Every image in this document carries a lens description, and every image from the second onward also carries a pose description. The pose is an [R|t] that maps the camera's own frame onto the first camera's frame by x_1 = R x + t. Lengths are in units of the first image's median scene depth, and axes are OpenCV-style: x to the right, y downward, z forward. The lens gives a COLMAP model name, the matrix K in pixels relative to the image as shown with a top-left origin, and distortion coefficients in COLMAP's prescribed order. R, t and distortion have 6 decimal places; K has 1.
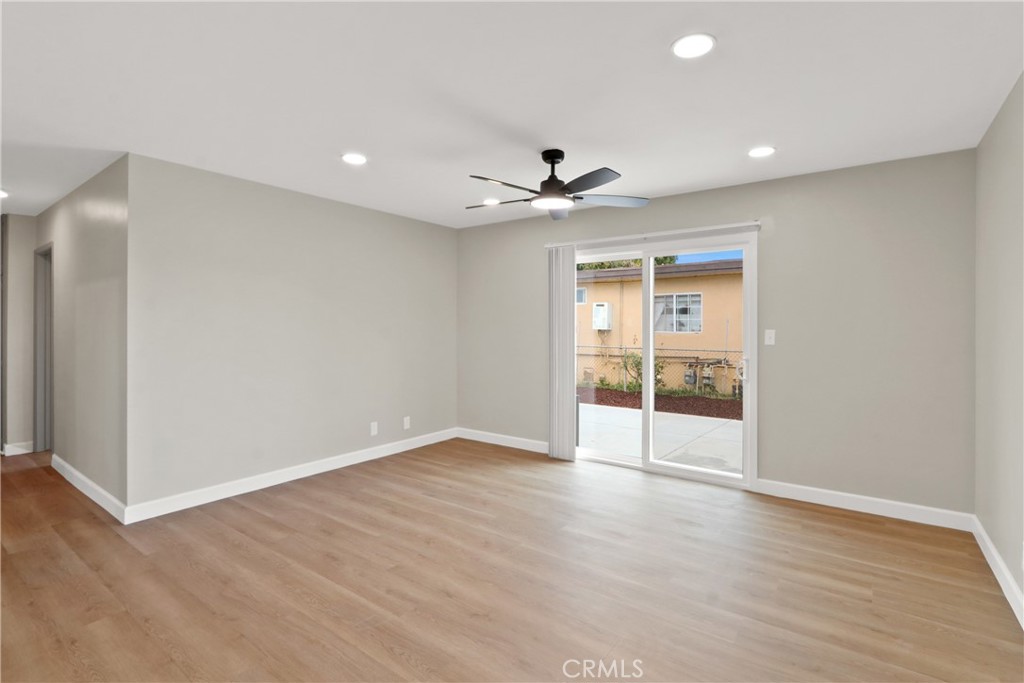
lens RADIAL K [[487.5, 0, 510.1], [0, 487.5, 325.6], [0, 0, 1]] dist [-0.020052, 0.000295]
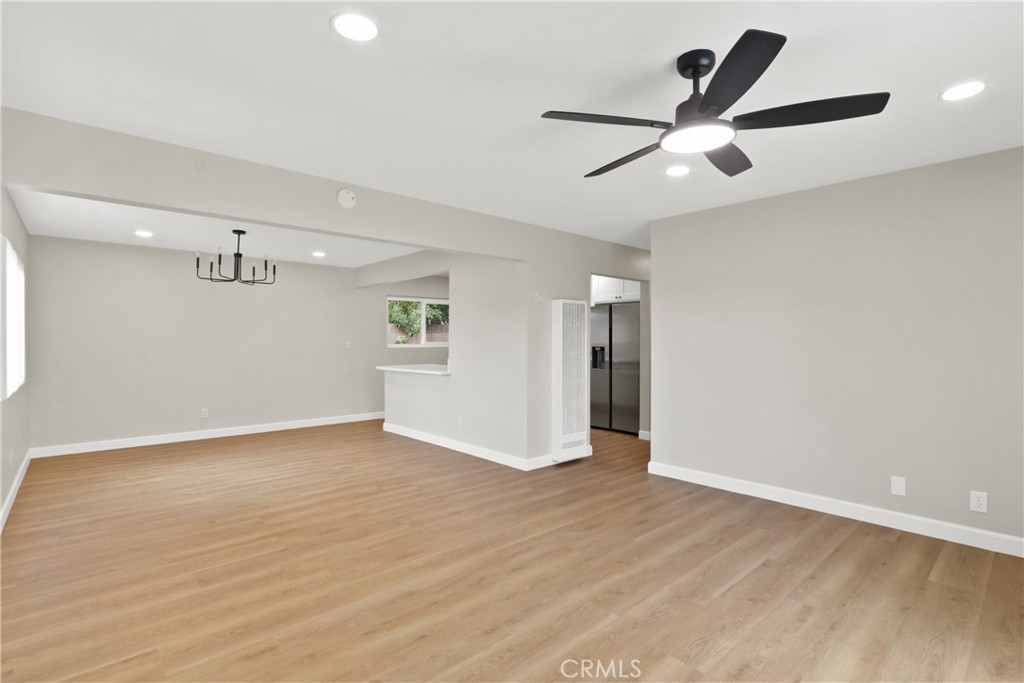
lens RADIAL K [[479.0, 0, 522.2], [0, 479.0, 344.5], [0, 0, 1]] dist [-0.013622, 0.000695]
pose [[-0.184478, 0.009820, -0.982788, 0.762995], [0.001001, 0.999951, 0.009803, 0.003250], [0.982836, 0.000825, -0.184479, 0.939524]]
